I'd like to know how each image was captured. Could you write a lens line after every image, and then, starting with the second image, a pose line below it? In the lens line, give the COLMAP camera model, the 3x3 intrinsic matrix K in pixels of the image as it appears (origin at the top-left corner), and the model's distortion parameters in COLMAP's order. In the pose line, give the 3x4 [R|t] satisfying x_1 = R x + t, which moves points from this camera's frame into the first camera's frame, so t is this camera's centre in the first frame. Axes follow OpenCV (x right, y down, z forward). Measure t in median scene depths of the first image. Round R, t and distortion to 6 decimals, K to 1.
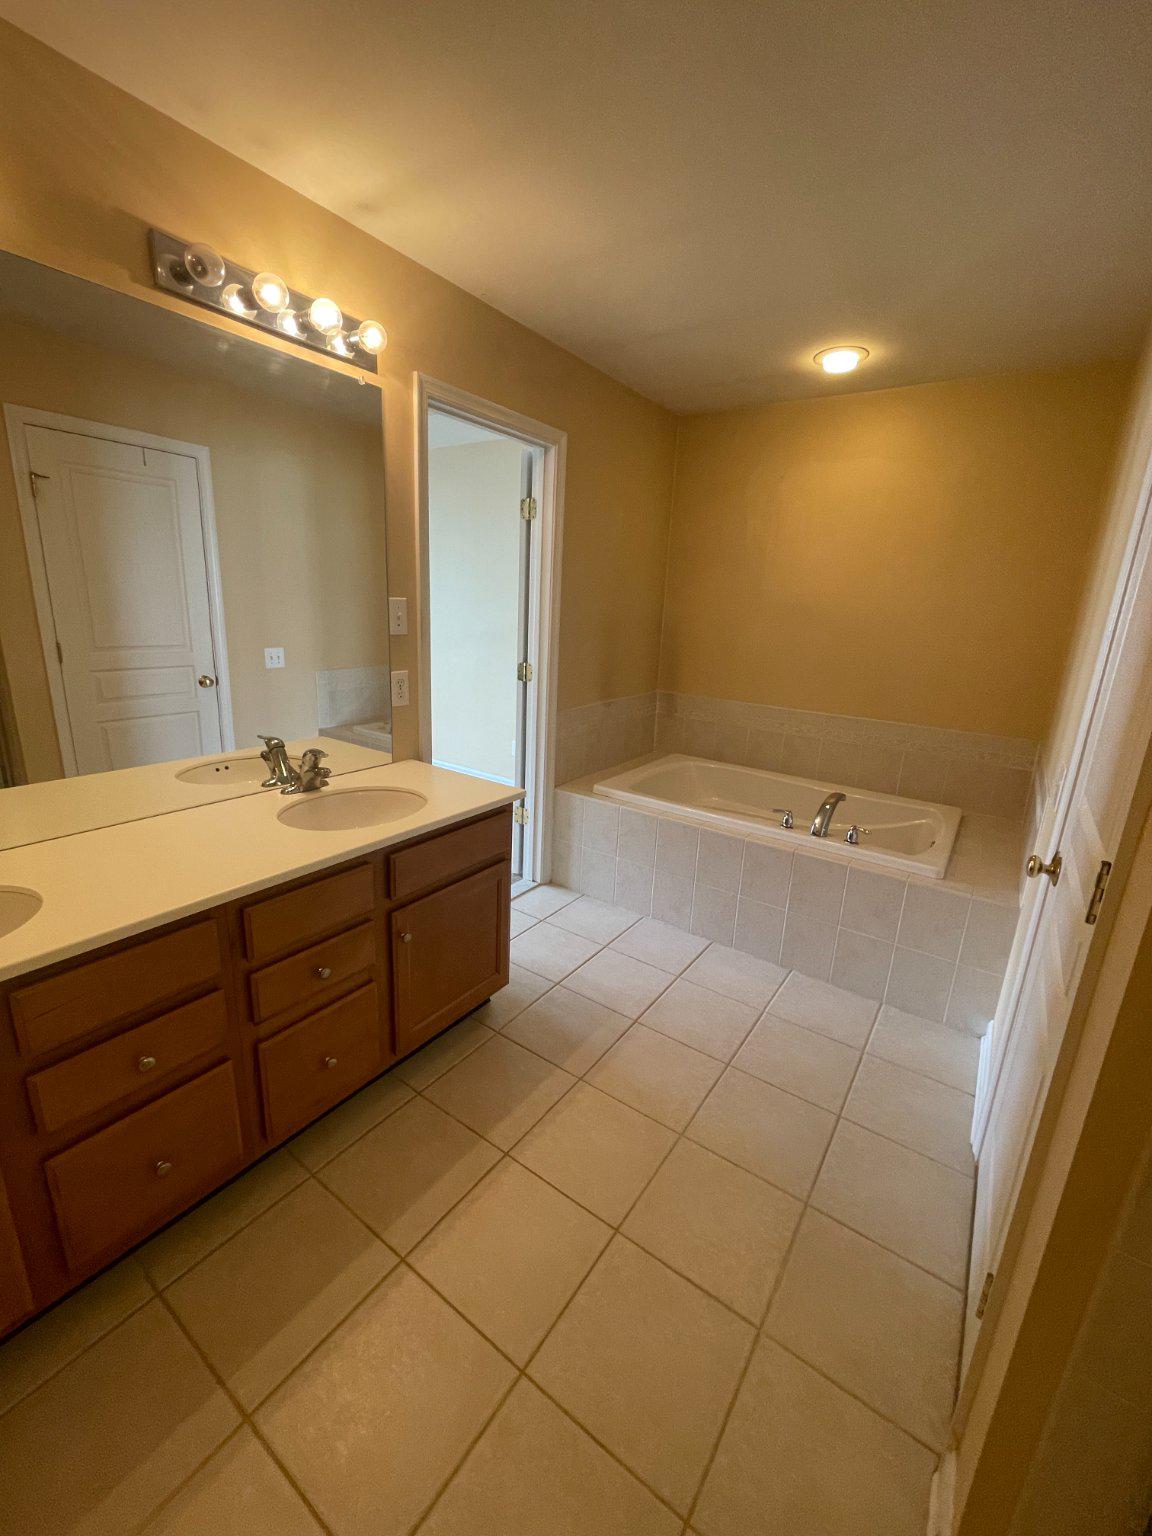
lens RADIAL K [[626.2, 0, 576.0], [0, 626.2, 768.0], [0, 0, 1]] dist [-0.000868, -0.000144]
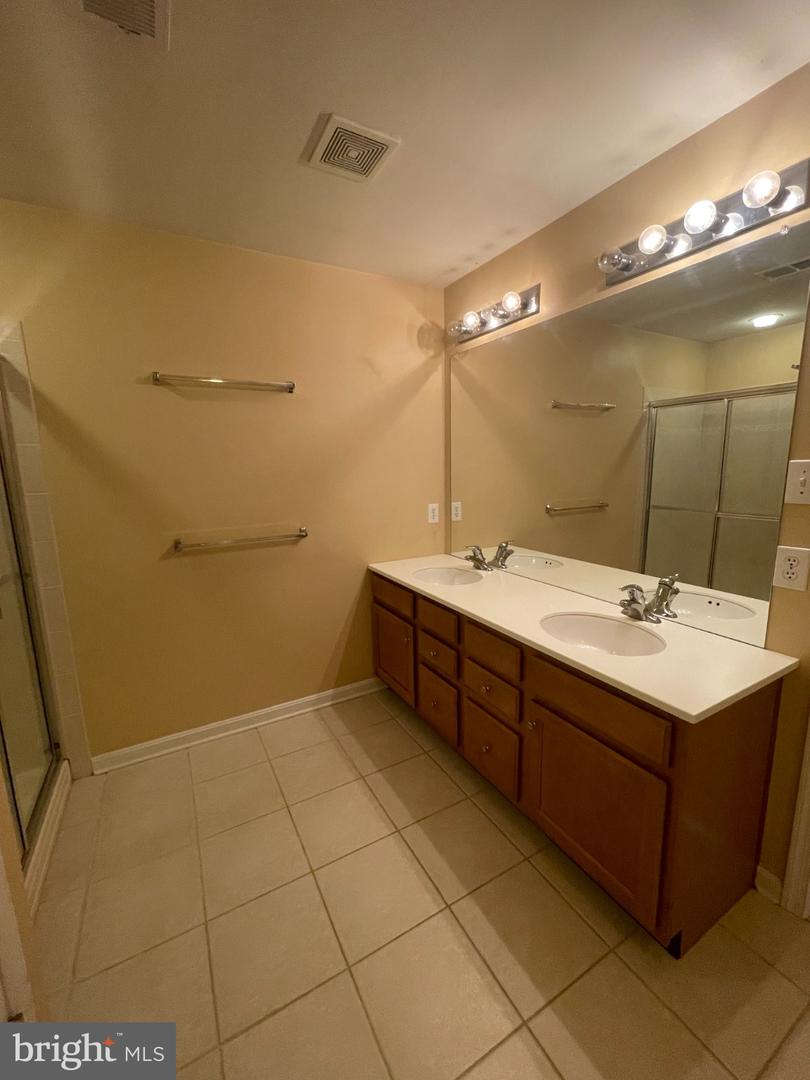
lens RADIAL K [[440.3, 0, 405.0], [0, 440.3, 540.0], [0, 0, 1]] dist [-0.000868, -0.000144]
pose [[-0.504963, -0.046481, -0.861888, 0.774467], [-0.254556, 0.962156, 0.097251, -0.115891], [0.824750, 0.268508, -0.497685, 1.342041]]
